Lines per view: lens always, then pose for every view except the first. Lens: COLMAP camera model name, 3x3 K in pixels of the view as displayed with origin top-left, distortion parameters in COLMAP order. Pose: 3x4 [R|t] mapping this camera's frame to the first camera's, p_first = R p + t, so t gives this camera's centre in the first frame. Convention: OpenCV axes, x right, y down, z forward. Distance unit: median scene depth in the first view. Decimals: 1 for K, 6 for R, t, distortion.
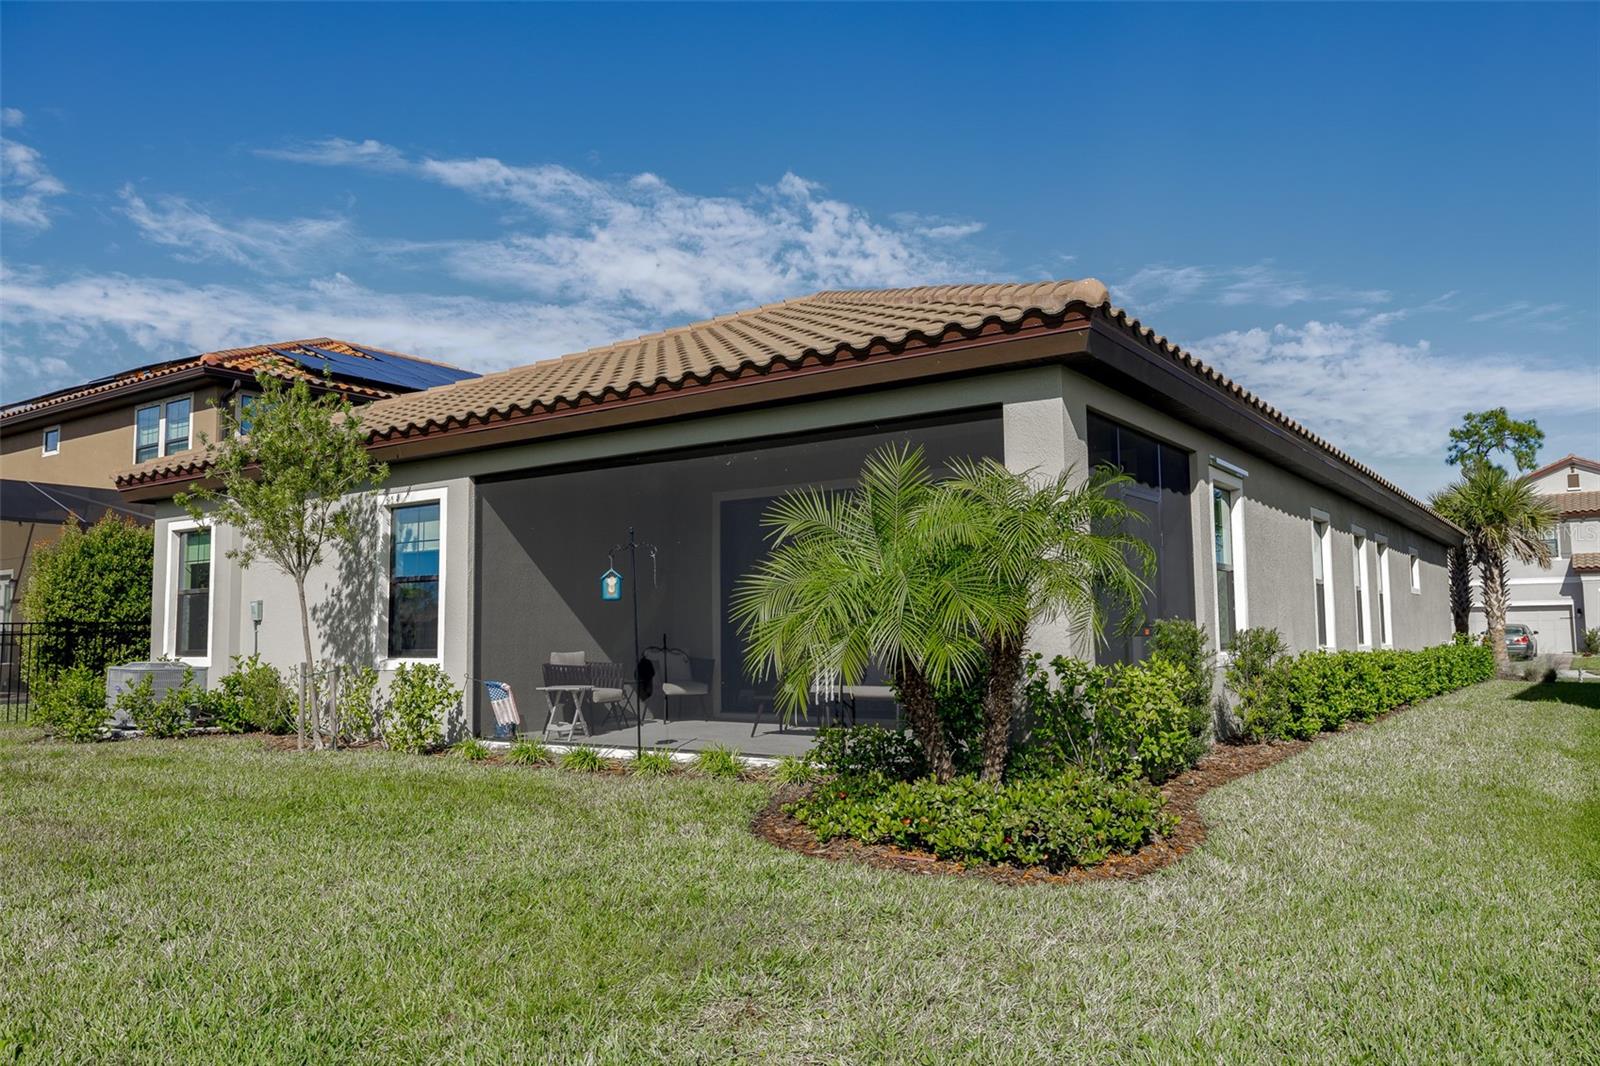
lens RADIAL K [[1168.6, 0, 799.3], [0, 1168.6, 535.4], [0, 0, 1]] dist [-0.003249, -0.000383]
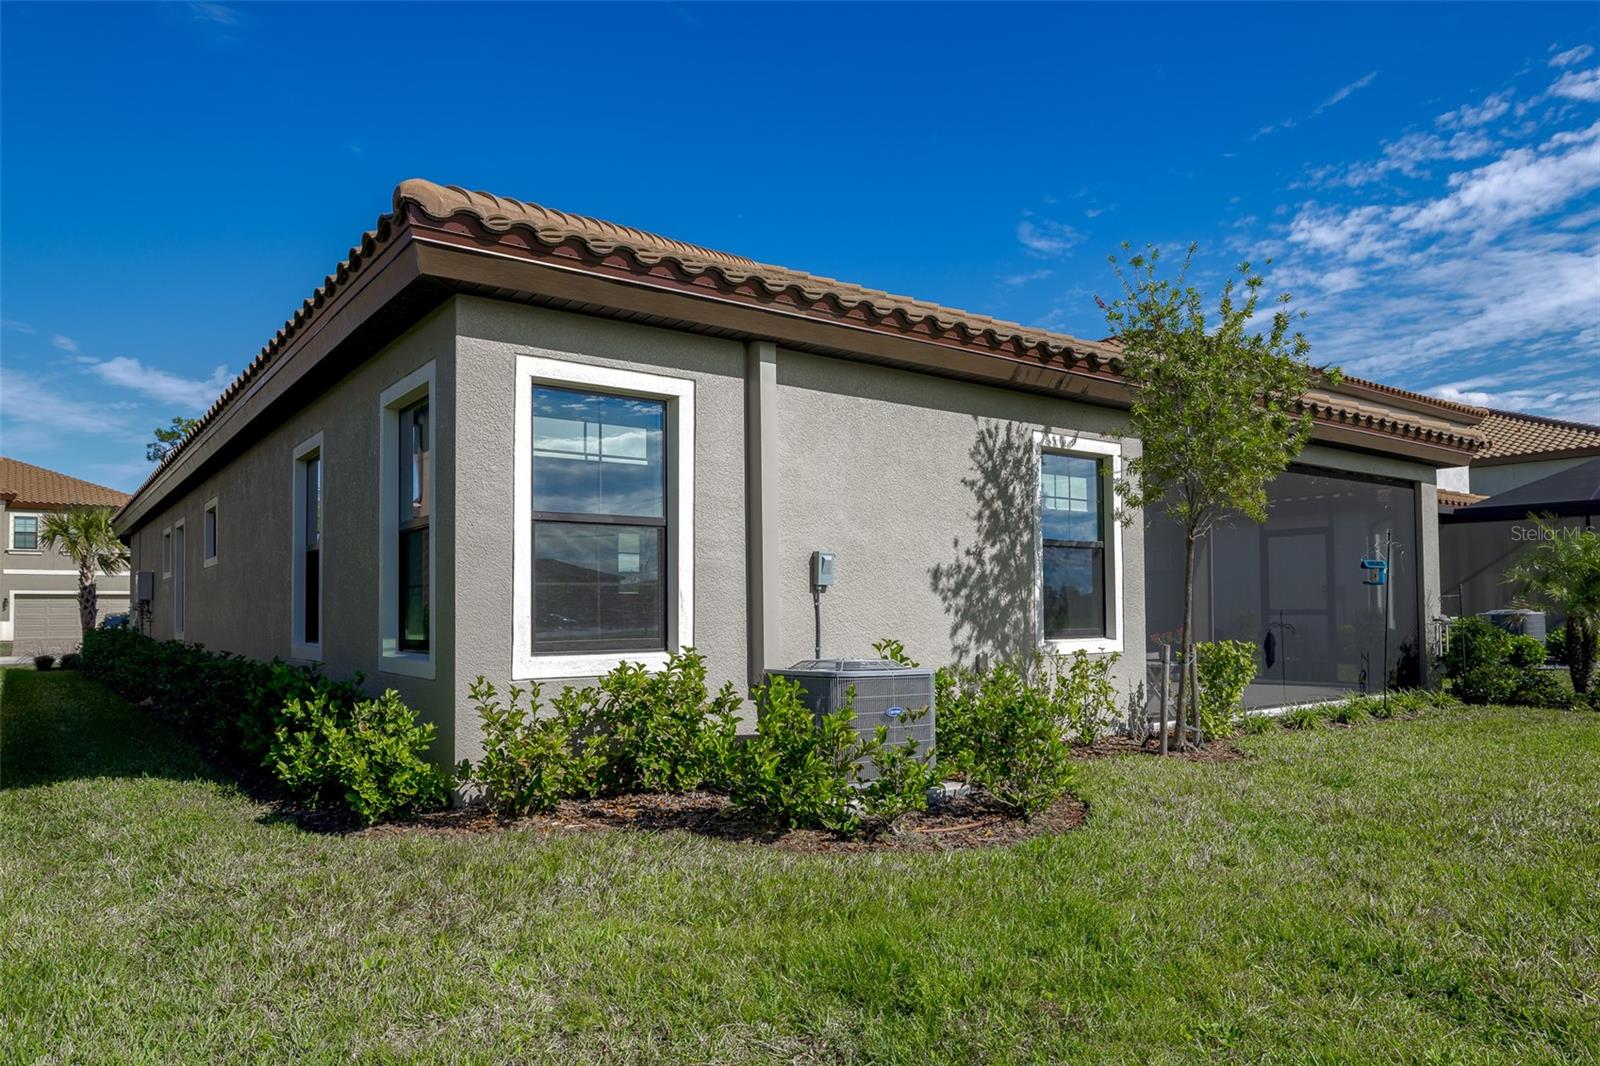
lens RADIAL K [[1014.2, 0, 799.9], [0, 1014.2, 584.1], [0, 0, 1]] dist [-0.002049, -0.000067]
pose [[0.306047, 0.031661, 0.951490, -1.024806], [-0.080642, 0.996717, -0.007228, 0.082376], [-0.948595, -0.074518, 0.307595, 0.918005]]
